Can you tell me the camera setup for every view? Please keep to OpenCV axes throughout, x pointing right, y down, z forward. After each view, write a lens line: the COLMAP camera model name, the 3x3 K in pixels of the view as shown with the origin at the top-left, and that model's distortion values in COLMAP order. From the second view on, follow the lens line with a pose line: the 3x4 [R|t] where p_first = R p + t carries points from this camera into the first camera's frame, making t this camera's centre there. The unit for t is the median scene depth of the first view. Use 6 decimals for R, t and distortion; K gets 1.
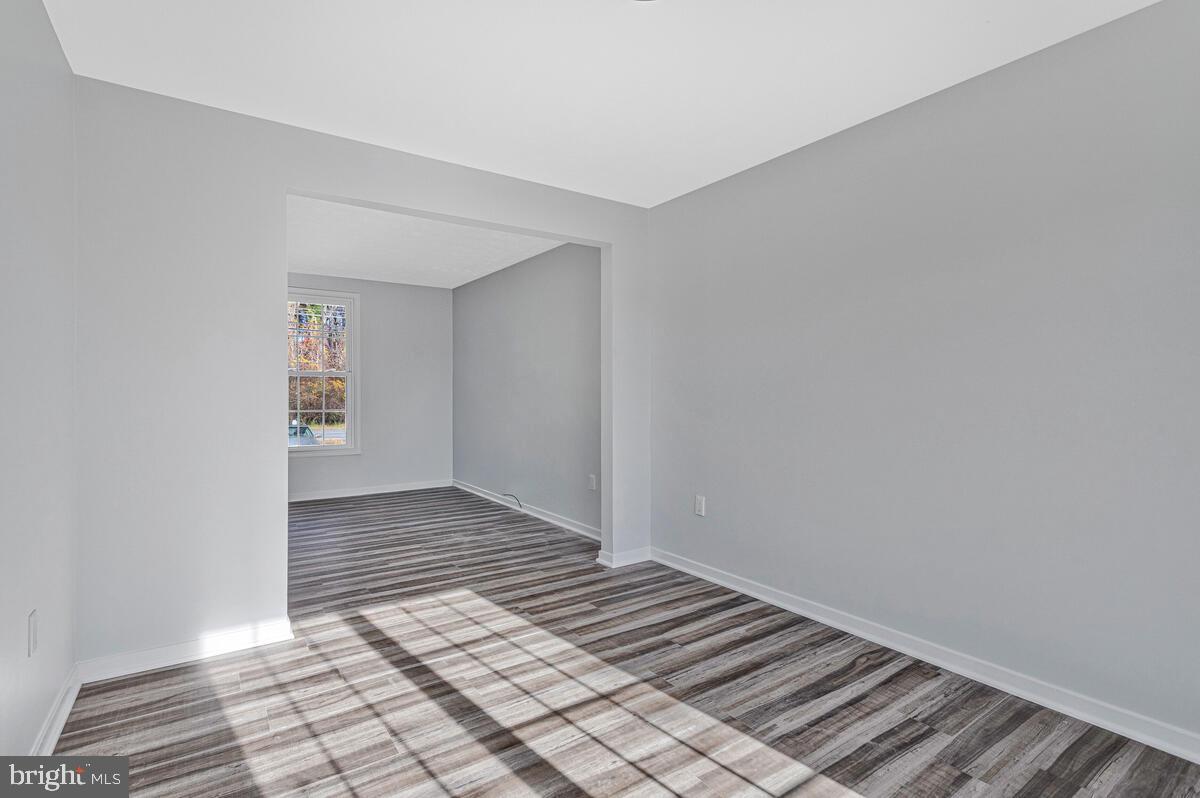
lens RADIAL K [[573.1, 0, 591.8], [0, 573.1, 393.5], [0, 0, 1]] dist [0.003225, 0.000267]
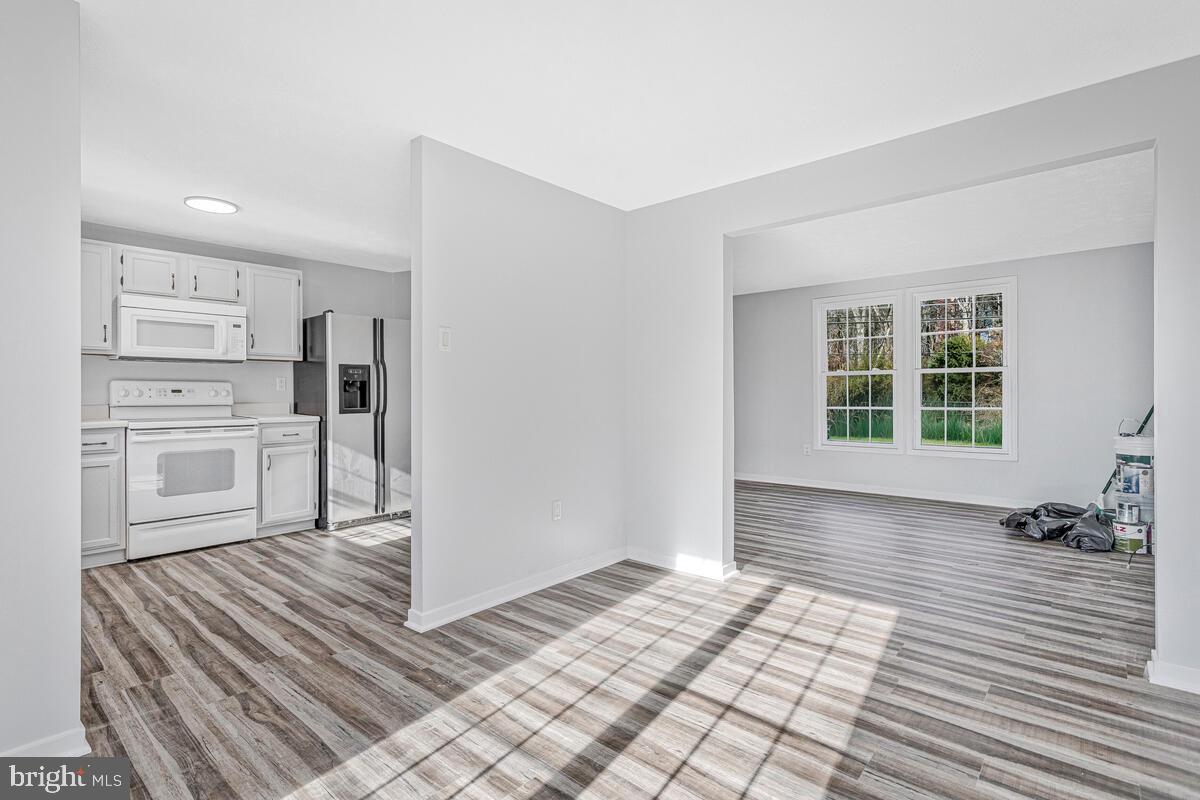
lens RADIAL K [[573.1, 0, 594.7], [0, 573.1, 393.8], [0, 0, 1]] dist [0.003225, 0.000267]
pose [[0.240448, 0.001244, -0.970661, 0.708631], [0.006371, 0.999976, 0.002860, -0.005031], [0.970641, -0.006871, 0.240434, 0.427118]]
